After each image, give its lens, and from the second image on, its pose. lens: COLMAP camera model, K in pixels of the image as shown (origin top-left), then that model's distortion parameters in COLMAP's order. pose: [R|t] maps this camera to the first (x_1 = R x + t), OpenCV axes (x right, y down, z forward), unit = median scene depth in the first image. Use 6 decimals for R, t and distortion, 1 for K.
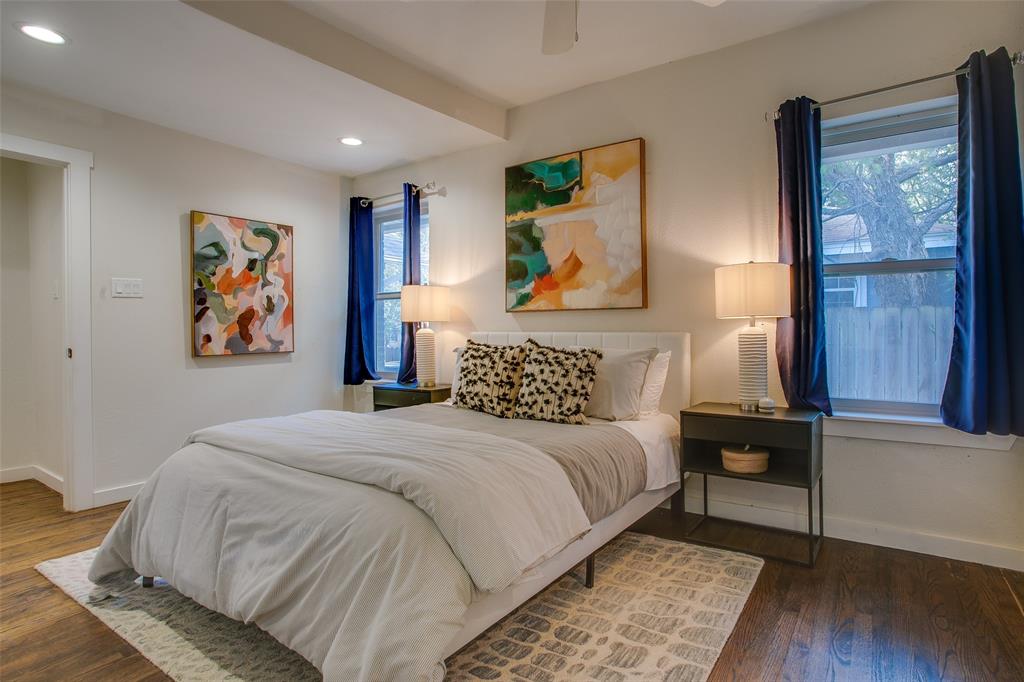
lens RADIAL K [[534.7, 0, 514.1], [0, 534.7, 333.5], [0, 0, 1]] dist [0.000311, 0.000963]
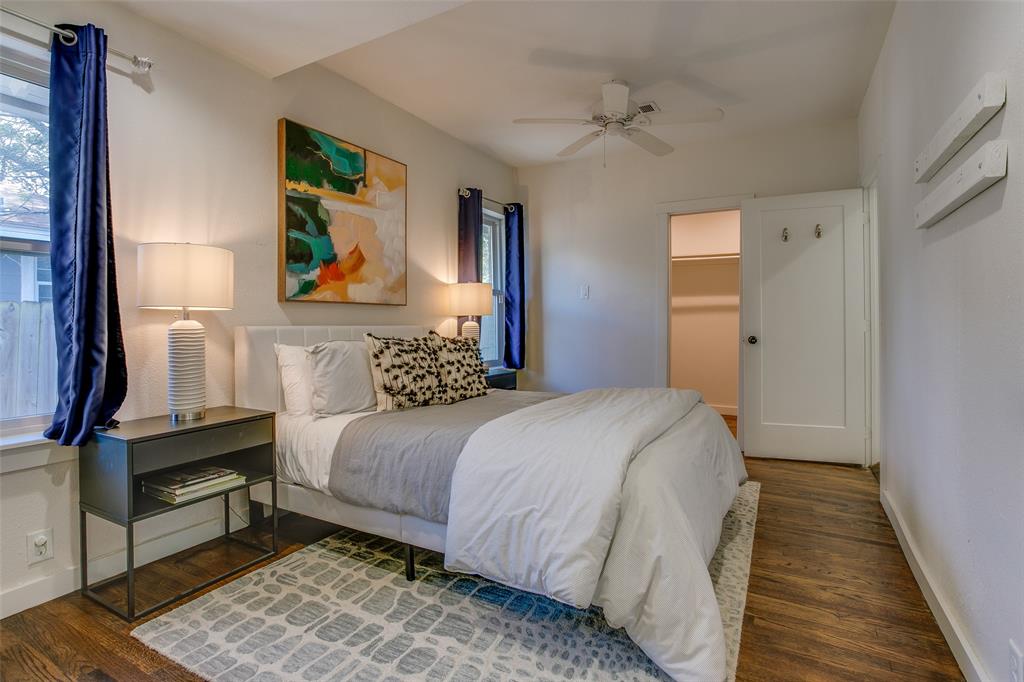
lens RADIAL K [[507.6, 0, 512.8], [0, 507.6, 333.0], [0, 0, 1]] dist [0.003003, 0.000445]
pose [[-0.086061, -0.013288, 0.996201, -0.860147], [0.012997, 0.999811, 0.014459, 0.001255], [-0.996205, 0.014192, -0.085872, 0.789678]]
